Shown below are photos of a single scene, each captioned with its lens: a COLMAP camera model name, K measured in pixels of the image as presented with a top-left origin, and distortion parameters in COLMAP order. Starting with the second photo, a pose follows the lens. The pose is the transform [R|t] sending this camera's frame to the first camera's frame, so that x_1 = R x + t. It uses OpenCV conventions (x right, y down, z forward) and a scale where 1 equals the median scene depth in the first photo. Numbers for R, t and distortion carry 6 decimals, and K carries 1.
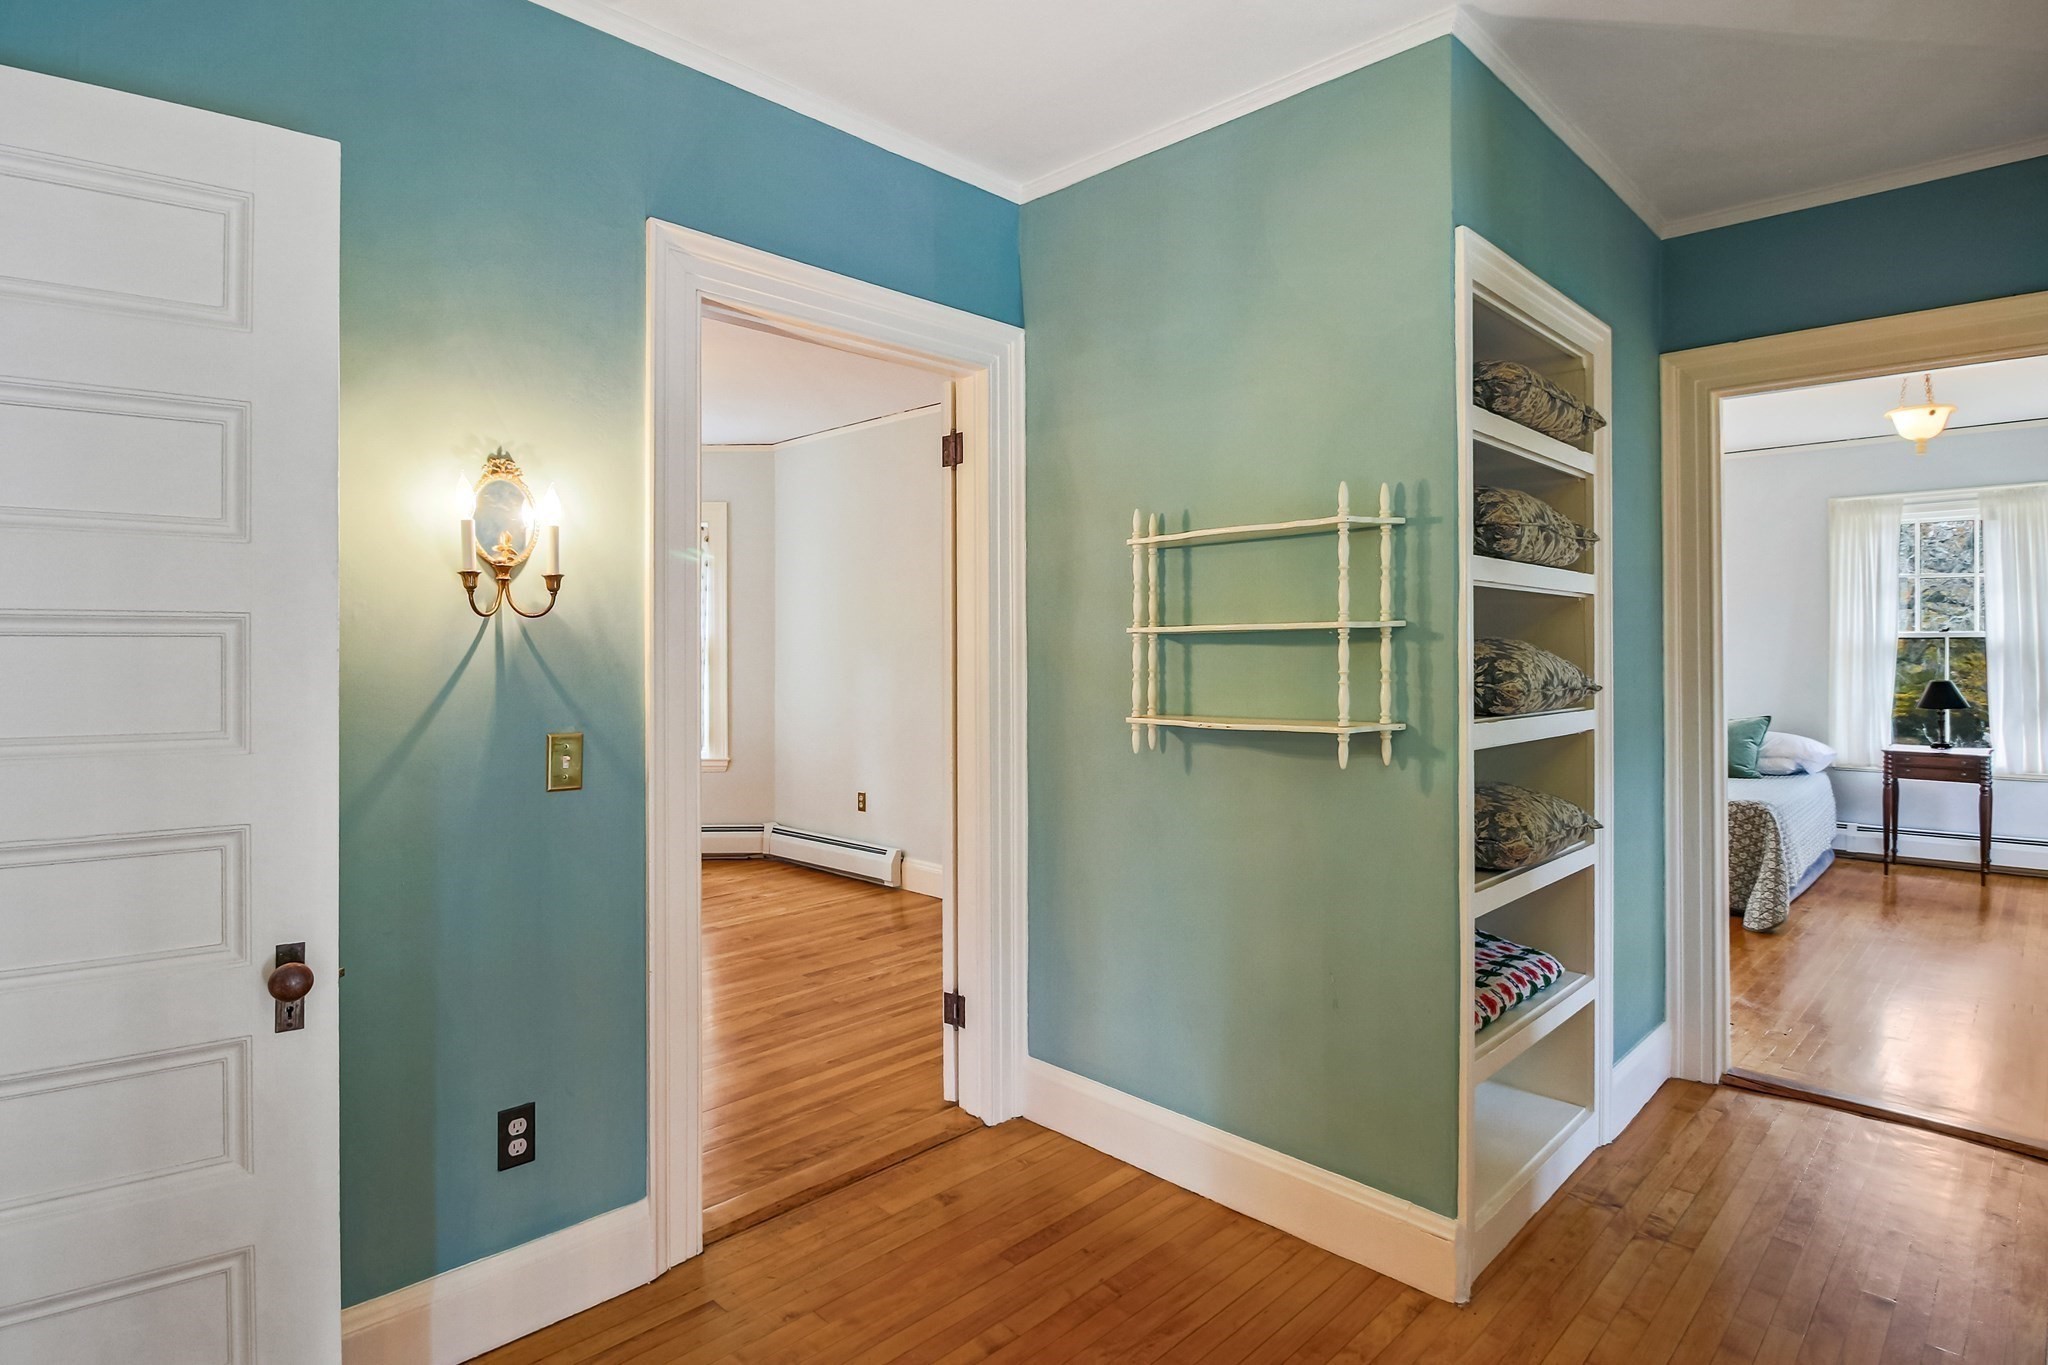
lens RADIAL K [[1044.6, 0, 1106.5], [0, 1044.6, 648.4], [0, 0, 1]] dist [0.014200, -0.010269]
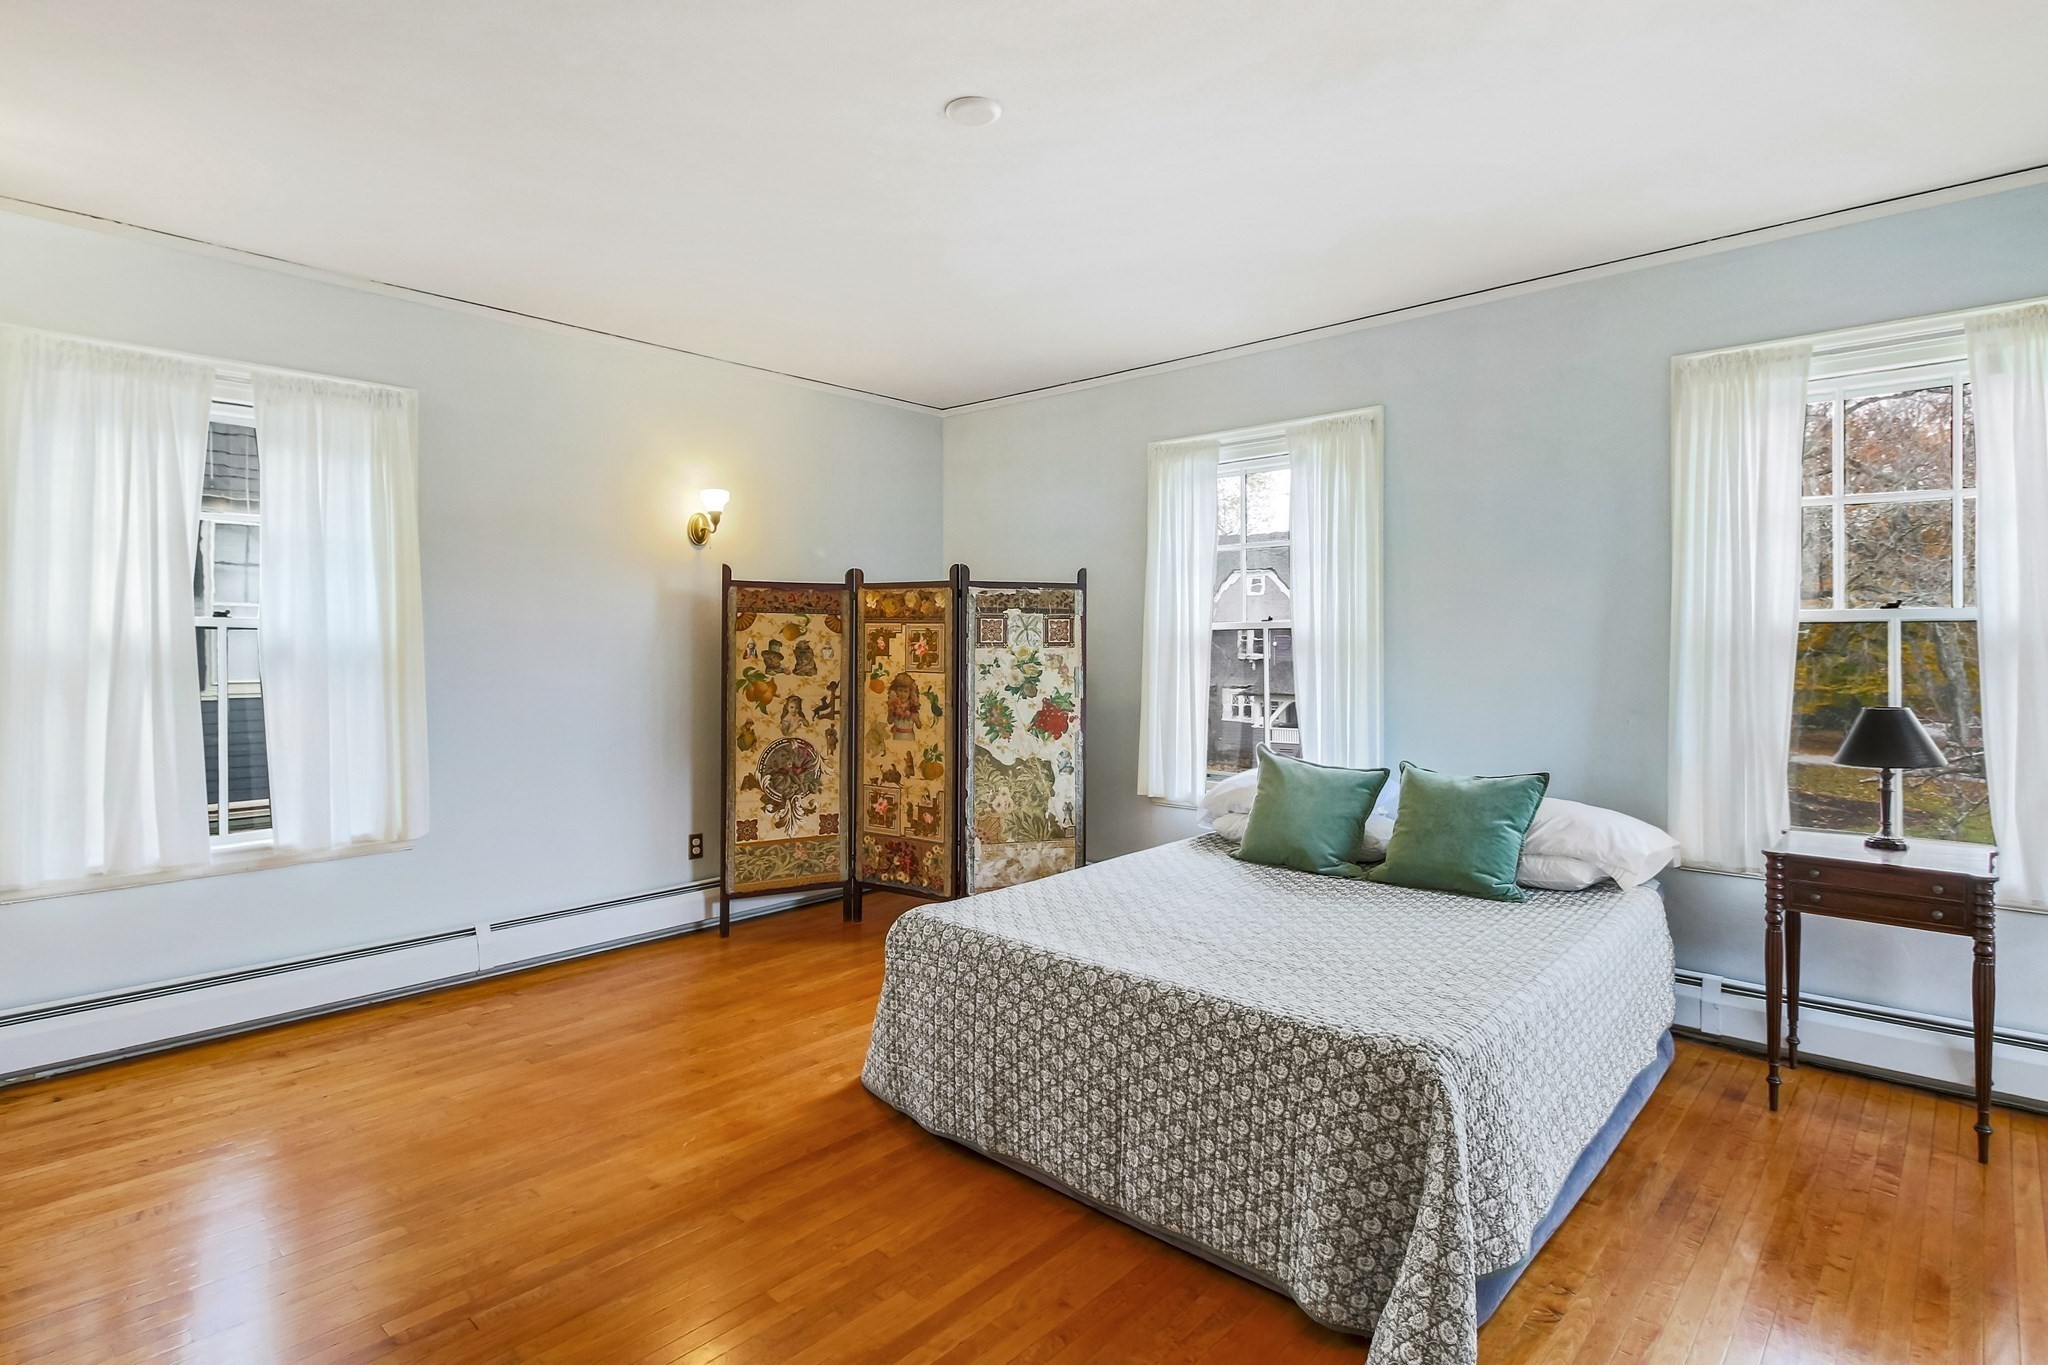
lens RADIAL K [[1044.6, 0, 1009.8], [0, 1044.6, 645.1], [0, 0, 1]] dist [0.014200, -0.010269]
pose [[0.999979, 0.002117, -0.006173, 0.378114], [-0.002093, 0.999990, 0.003914, 0.000813], [0.006182, -0.003901, 0.999973, 0.494080]]
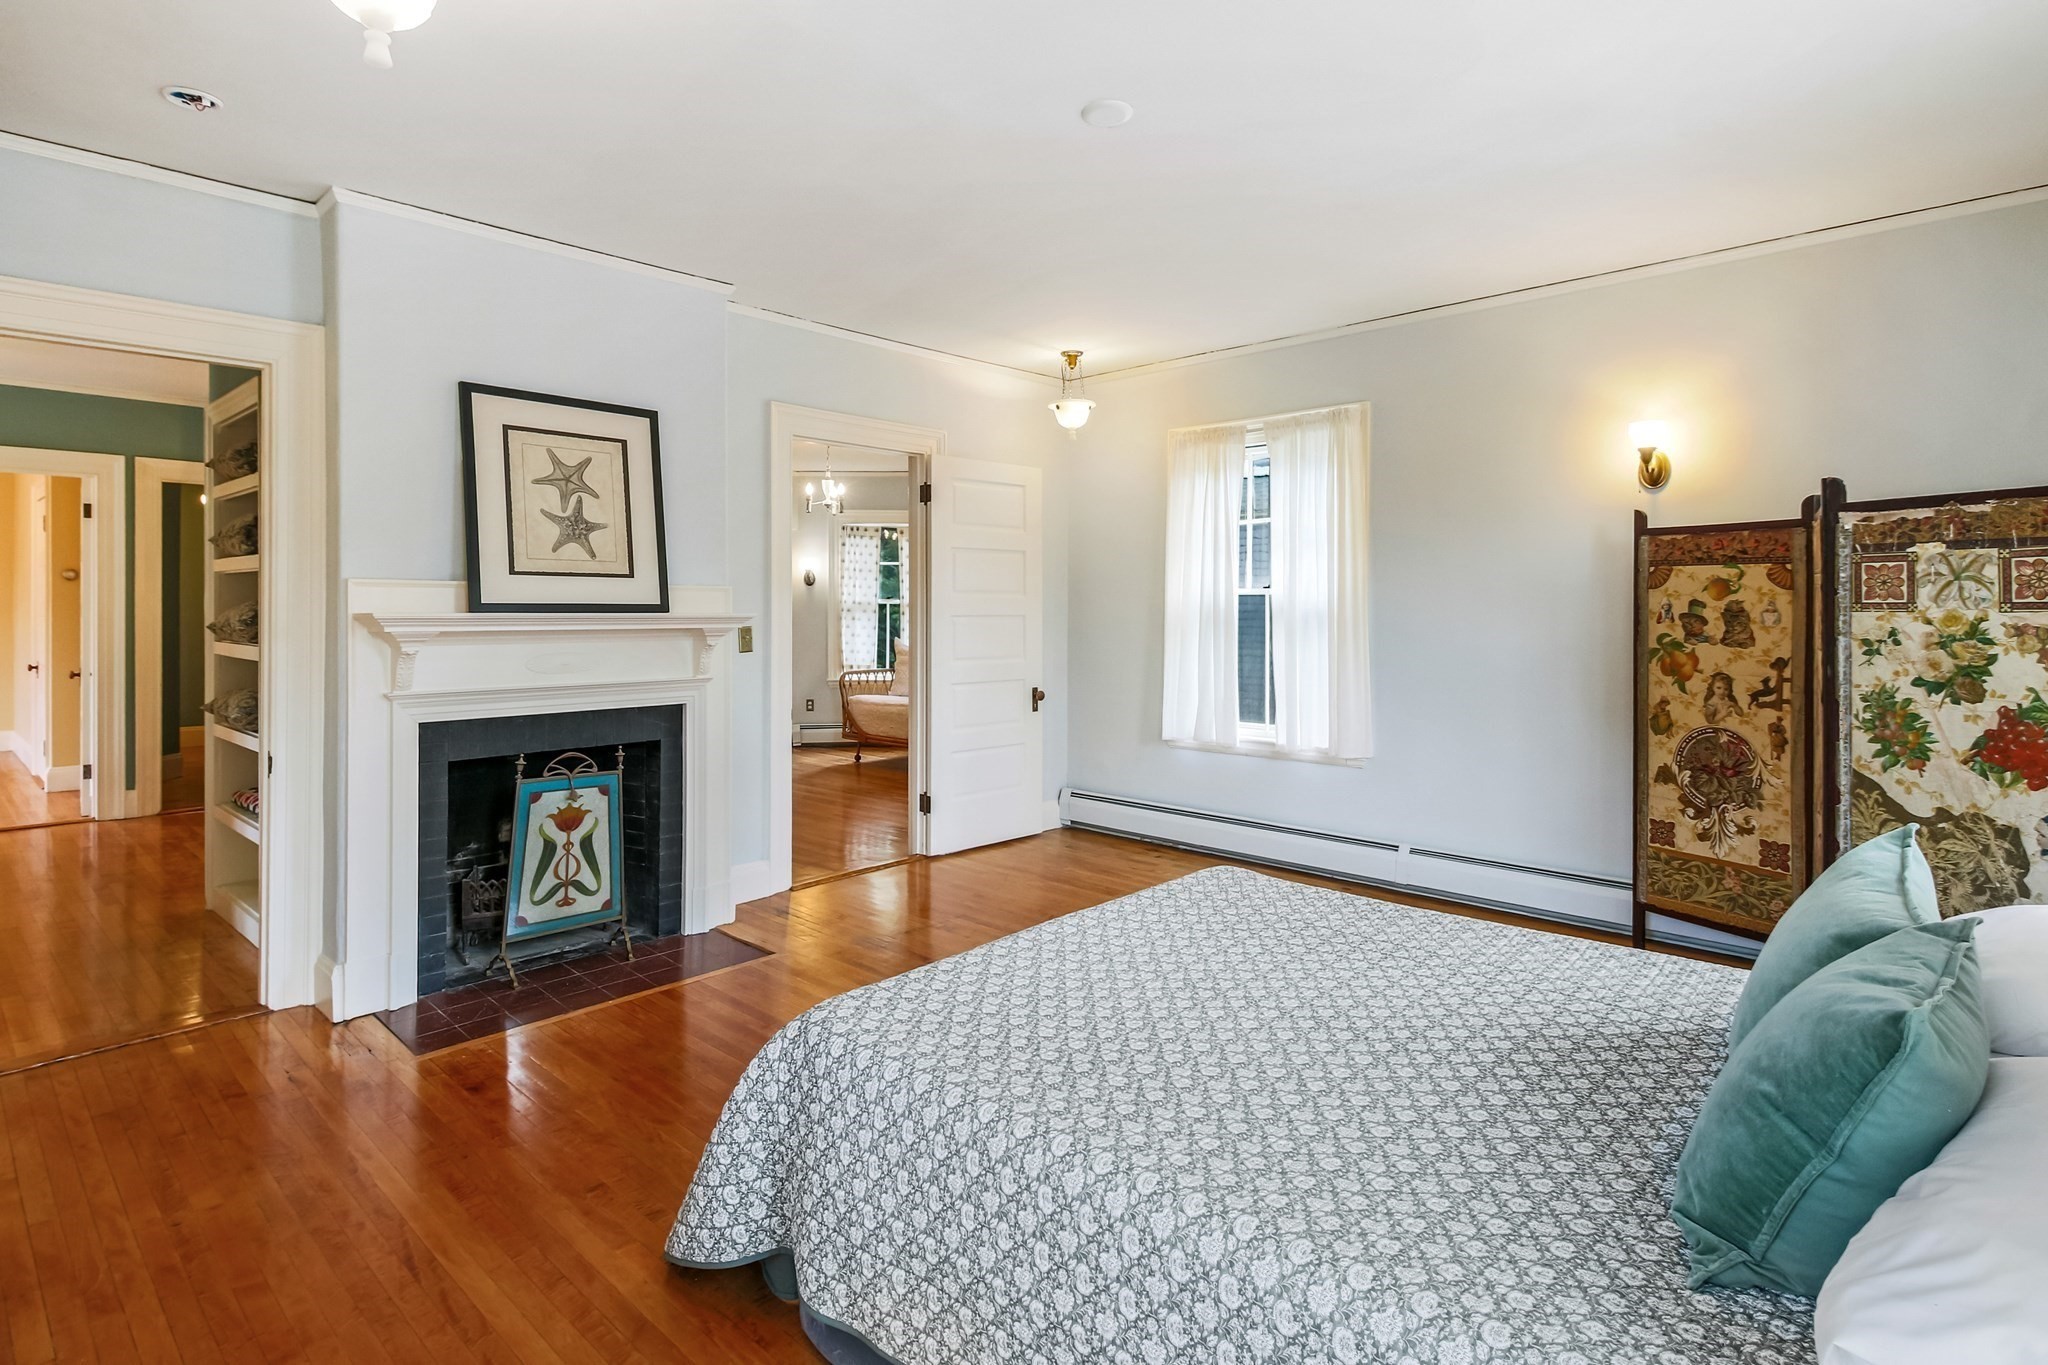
lens RADIAL K [[1044.6, 0, 1030.5], [0, 1044.6, 608.3], [0, 0, 1]] dist [0.014200, -0.010269]
pose [[-0.016099, 0.005399, -0.999856, 0.773342], [0.004346, 0.999976, 0.005330, 0.000464], [0.999861, -0.004259, -0.016122, 0.852923]]
